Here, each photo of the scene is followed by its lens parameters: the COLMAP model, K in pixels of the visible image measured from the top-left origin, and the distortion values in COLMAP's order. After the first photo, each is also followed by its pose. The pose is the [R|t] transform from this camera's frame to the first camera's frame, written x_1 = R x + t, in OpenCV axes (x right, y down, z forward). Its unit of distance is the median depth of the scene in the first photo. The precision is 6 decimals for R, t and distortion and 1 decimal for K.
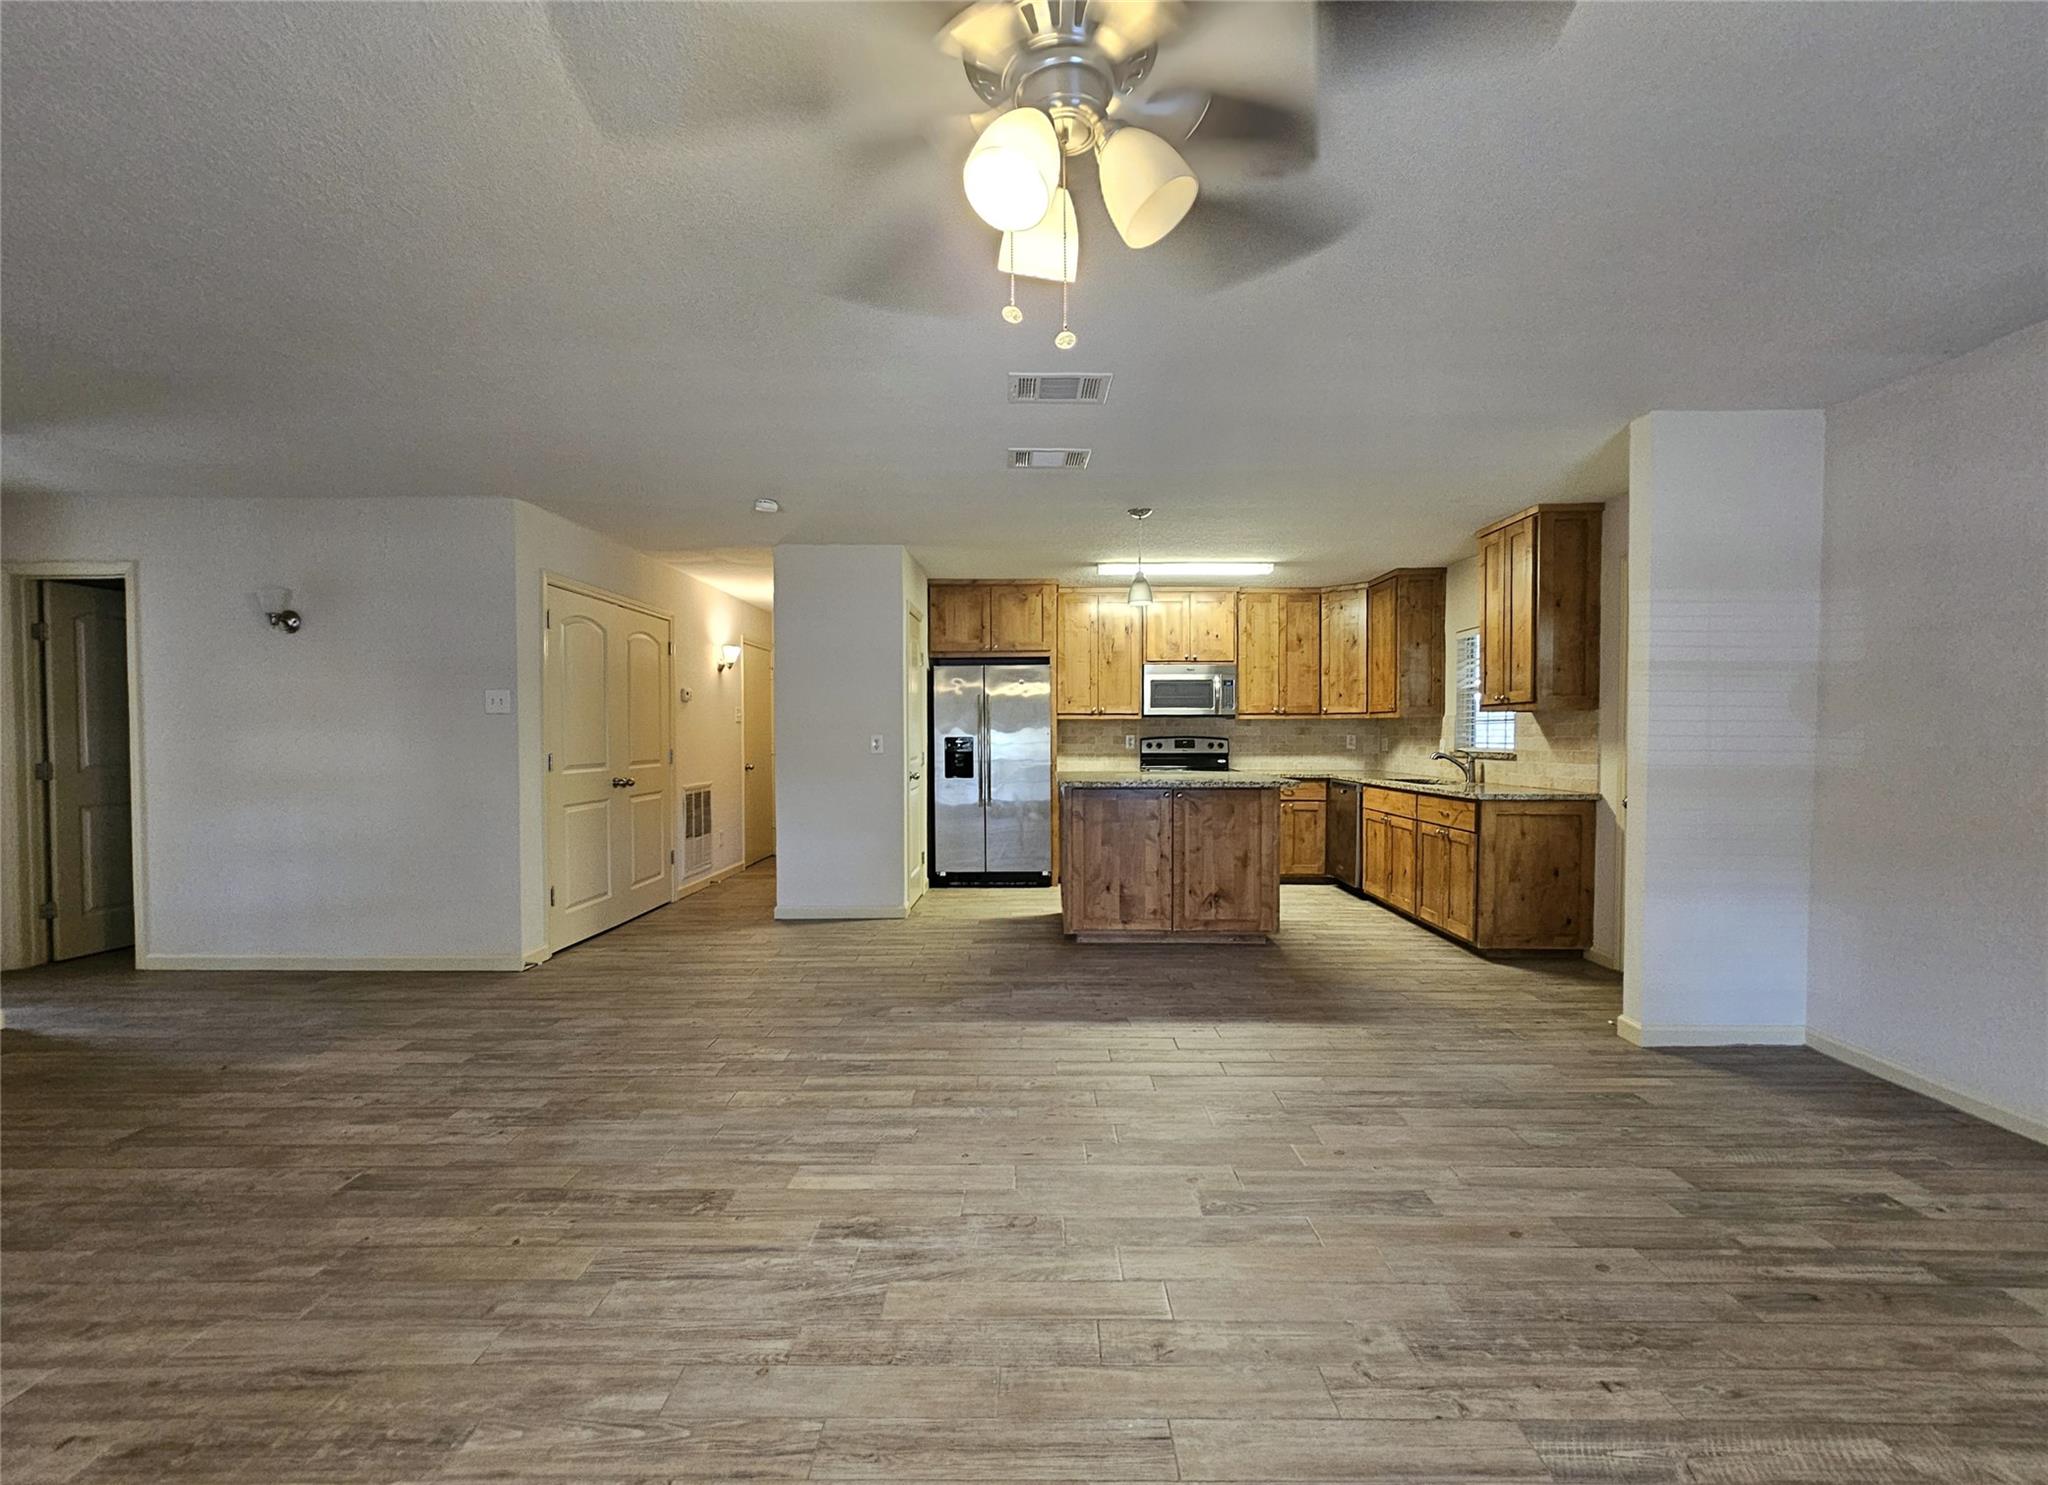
lens RADIAL K [[873.8, 0, 1007.7], [0, 873.8, 753.8], [0, 0, 1]] dist [-0.004598, 0.000836]
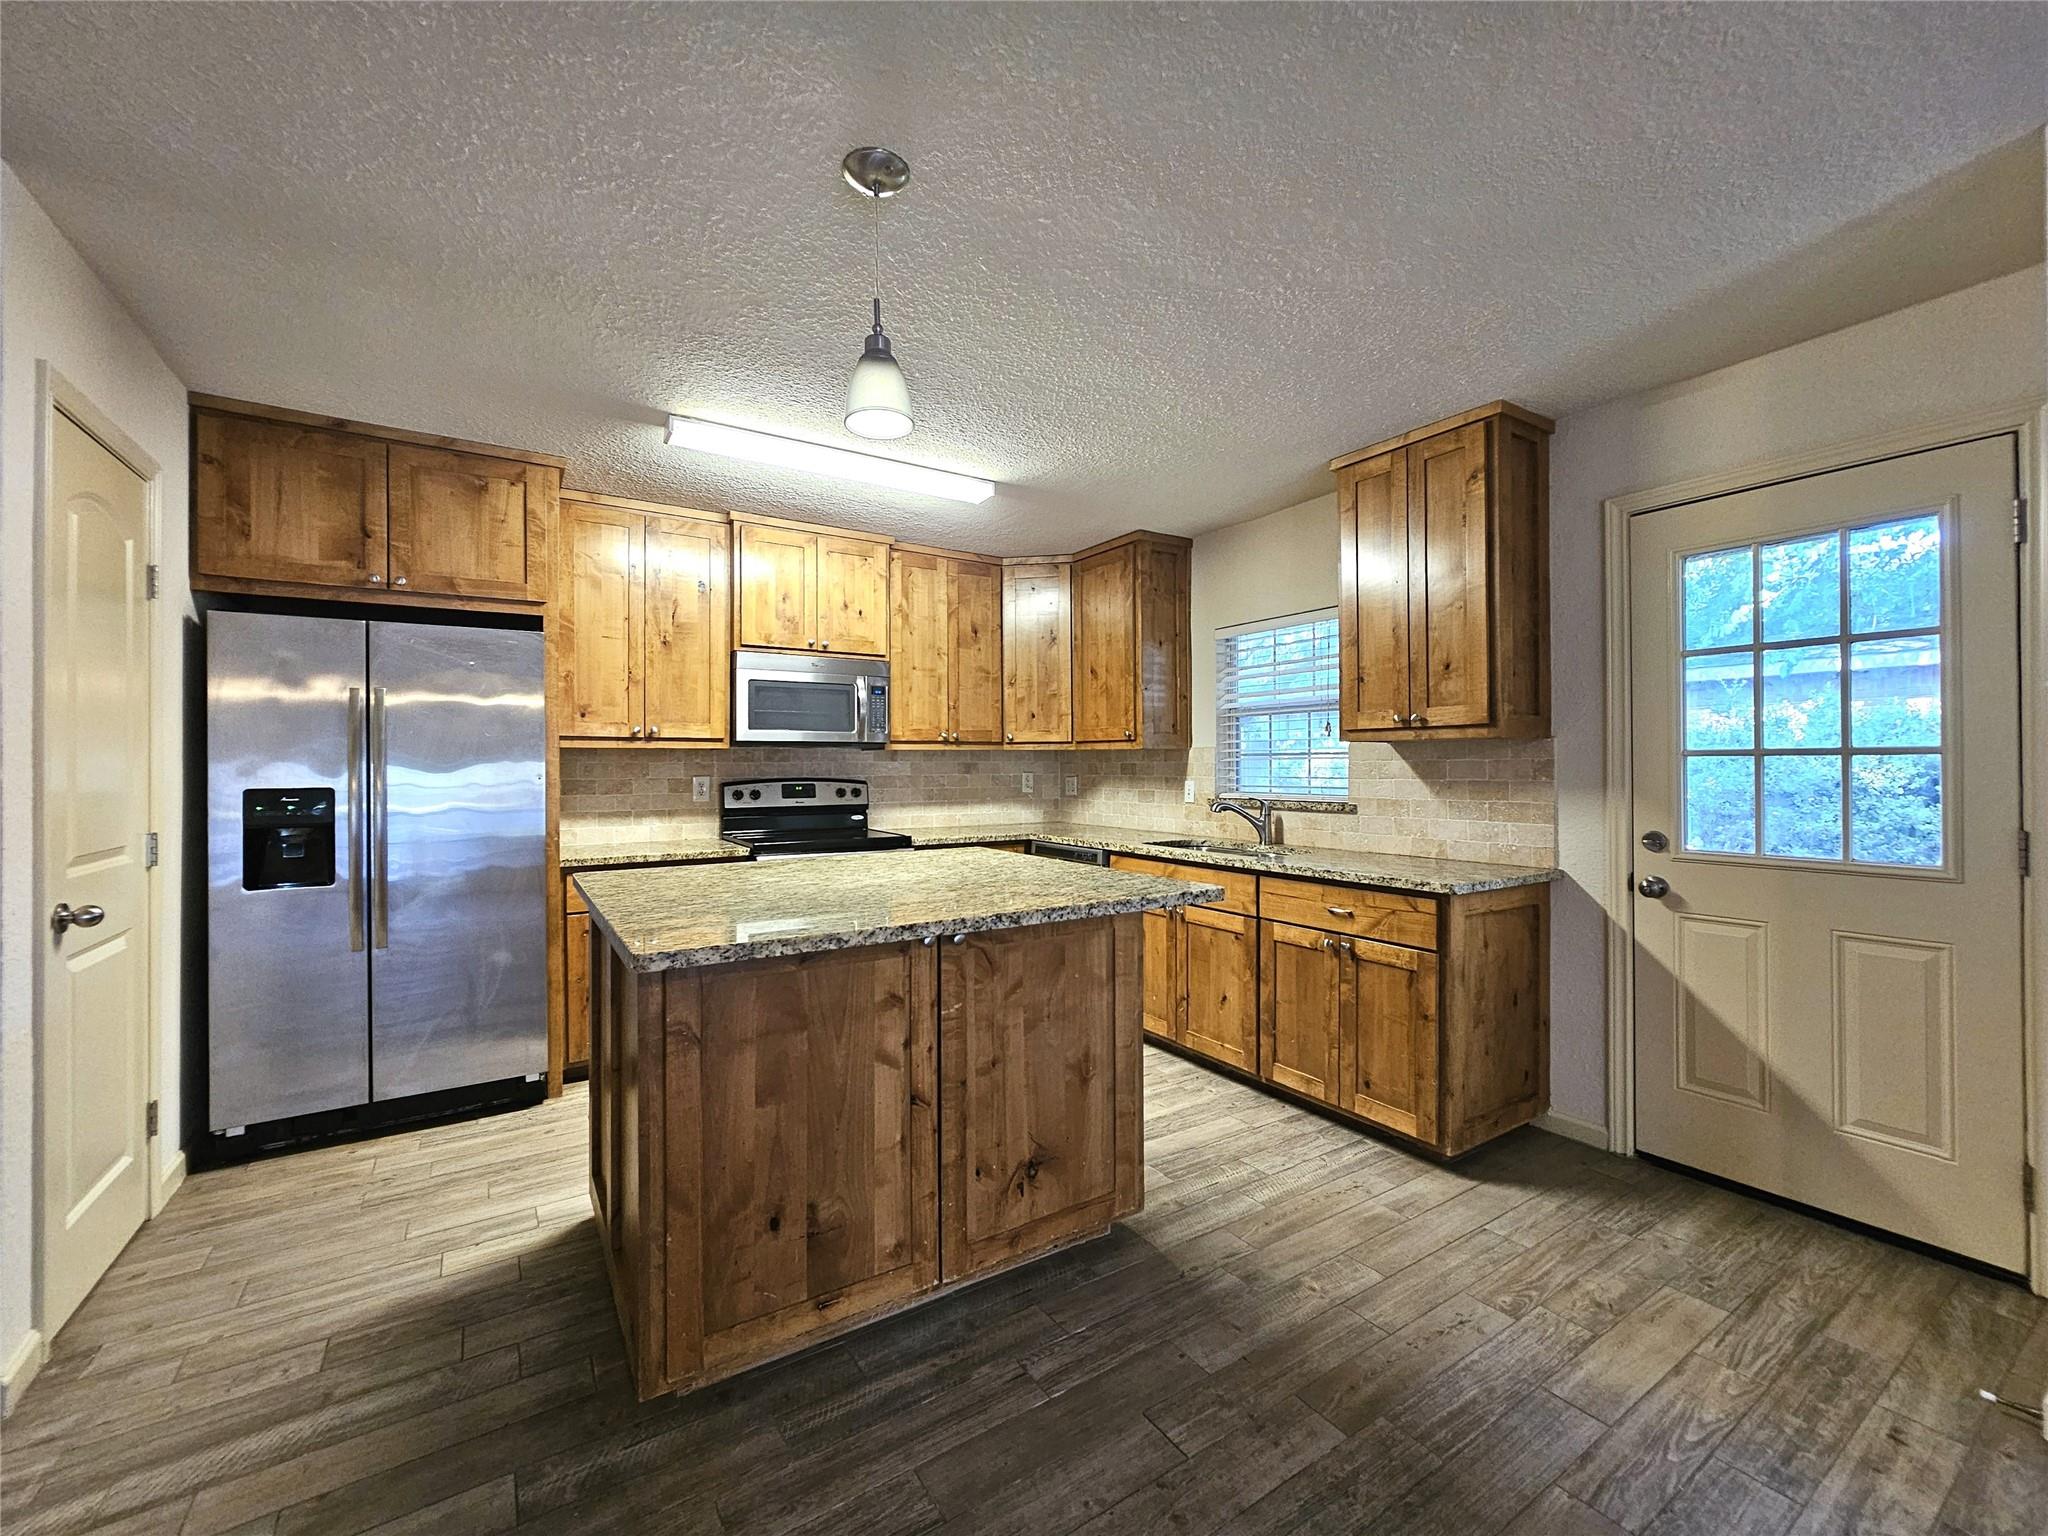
lens RADIAL K [[845.0, 0, 1033.1], [0, 845.0, 755.0], [0, 0, 1]] dist [-0.001244, 0.000904]
pose [[0.818083, 0.003740, 0.575088, 0.002838], [0.016360, 0.999423, -0.029772, -0.024088], [-0.574868, 0.033765, 0.817549, 0.653517]]
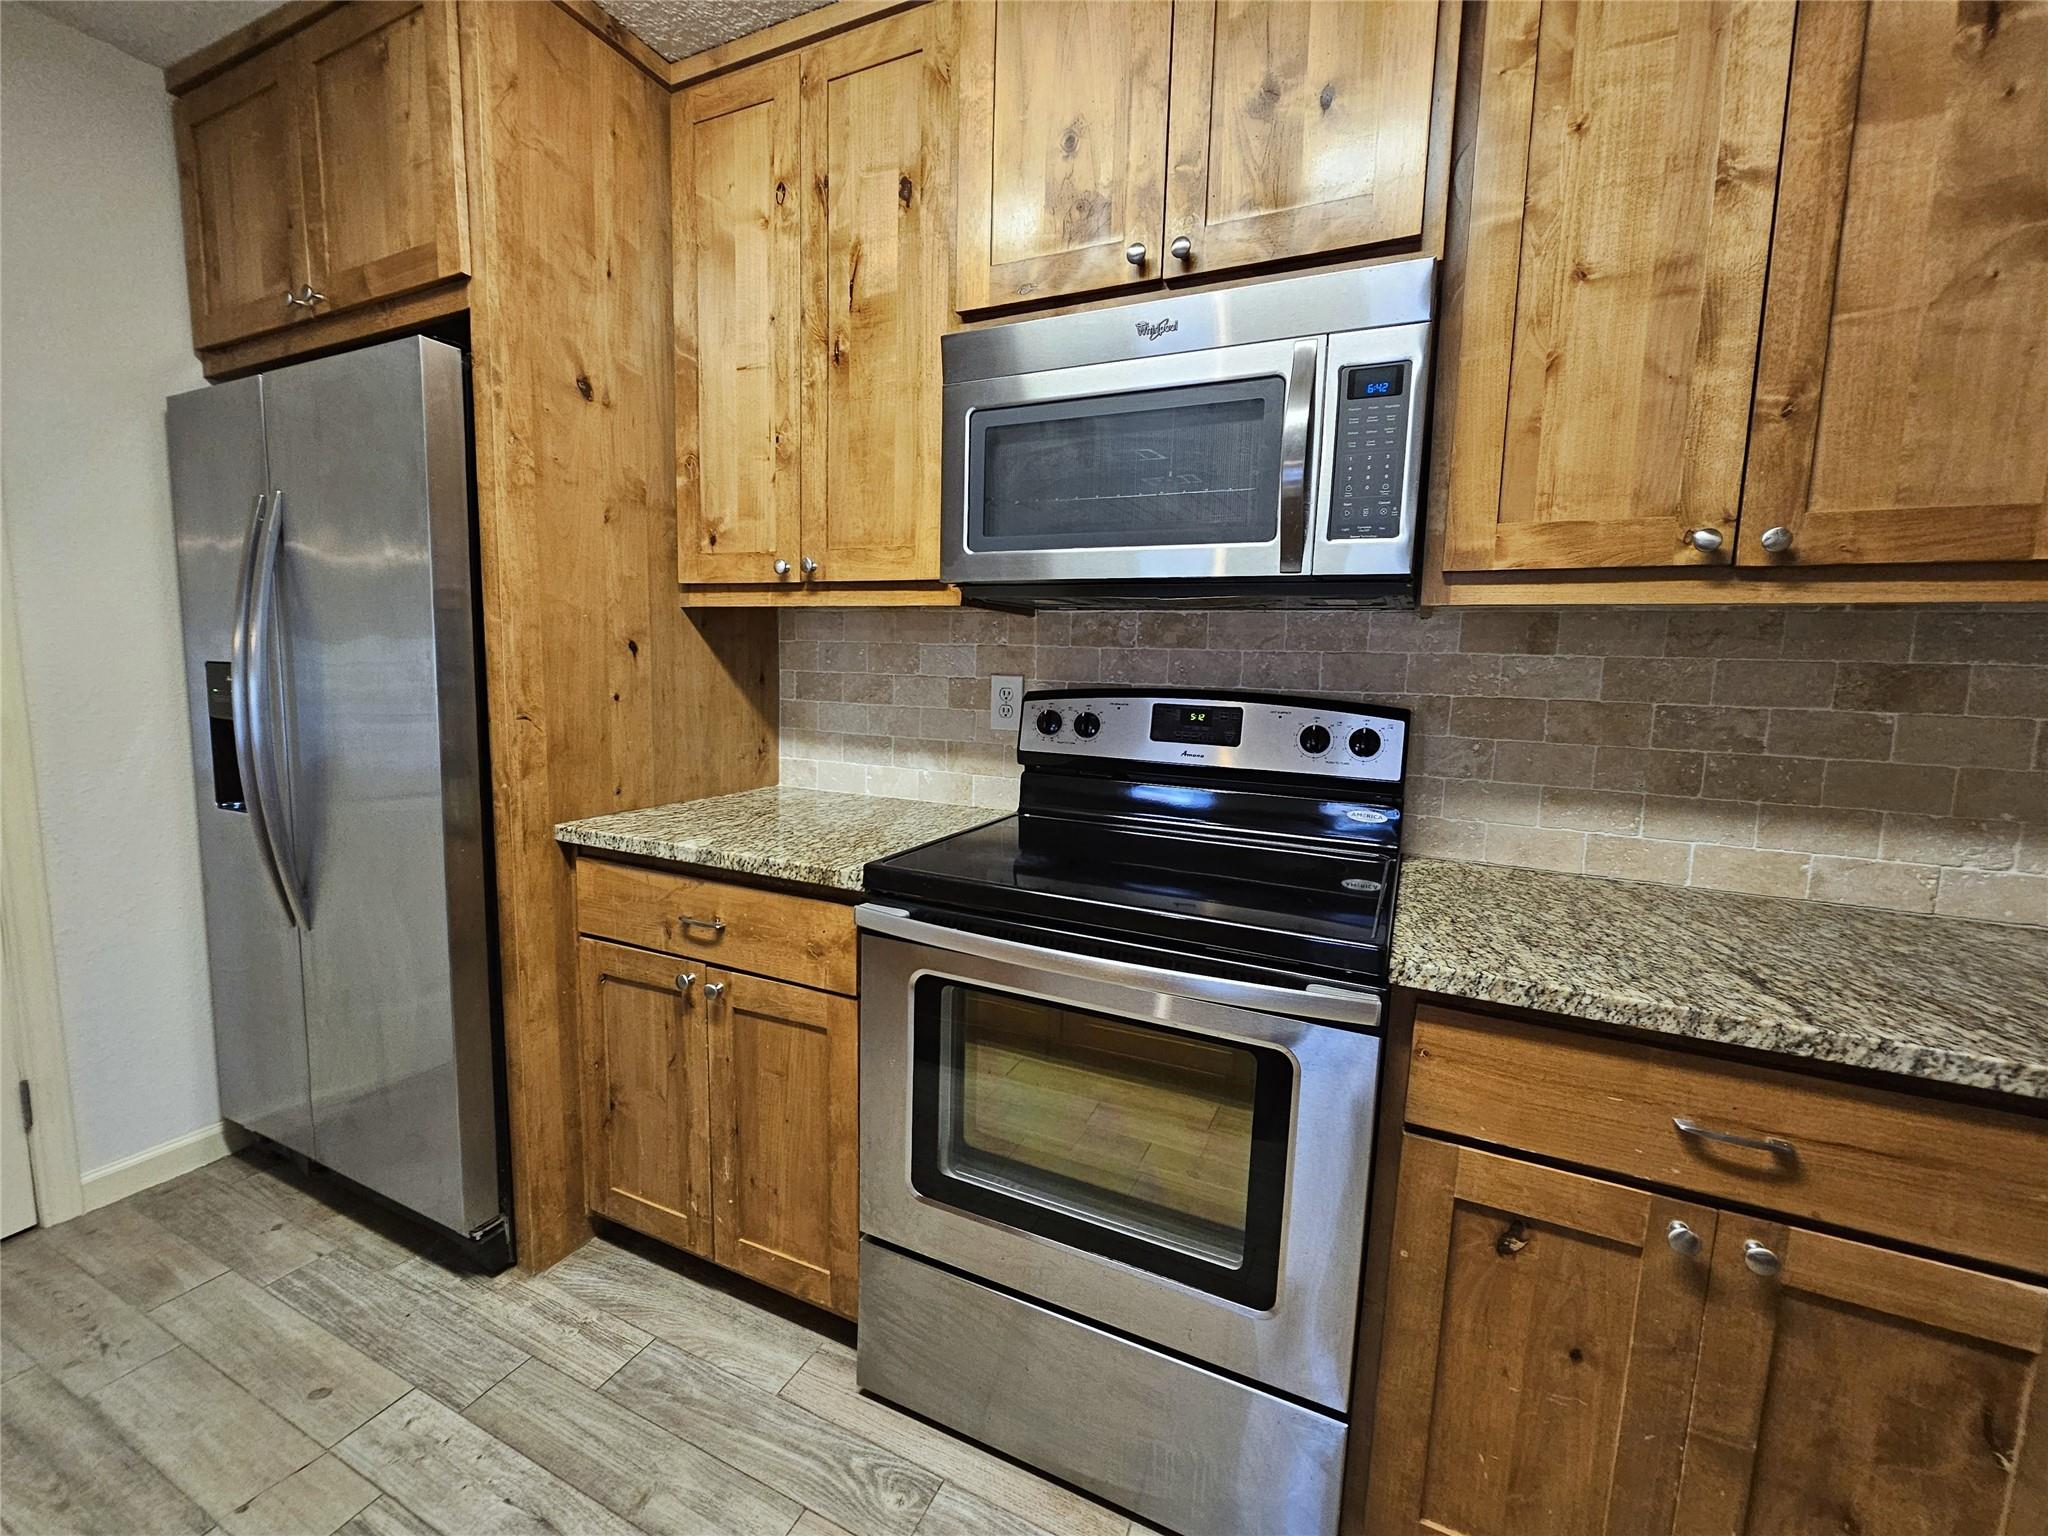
lens RADIAL K [[845.0, 0, 1023.1], [0, 845.0, 760.0], [0, 0, 1]] dist [-0.001244, 0.000904]
pose [[0.919737, 0.071910, -0.385893, 0.369289], [-0.038052, 0.994780, 0.094681, -0.031660], [0.390687, -0.072398, 0.917672, 1.174577]]
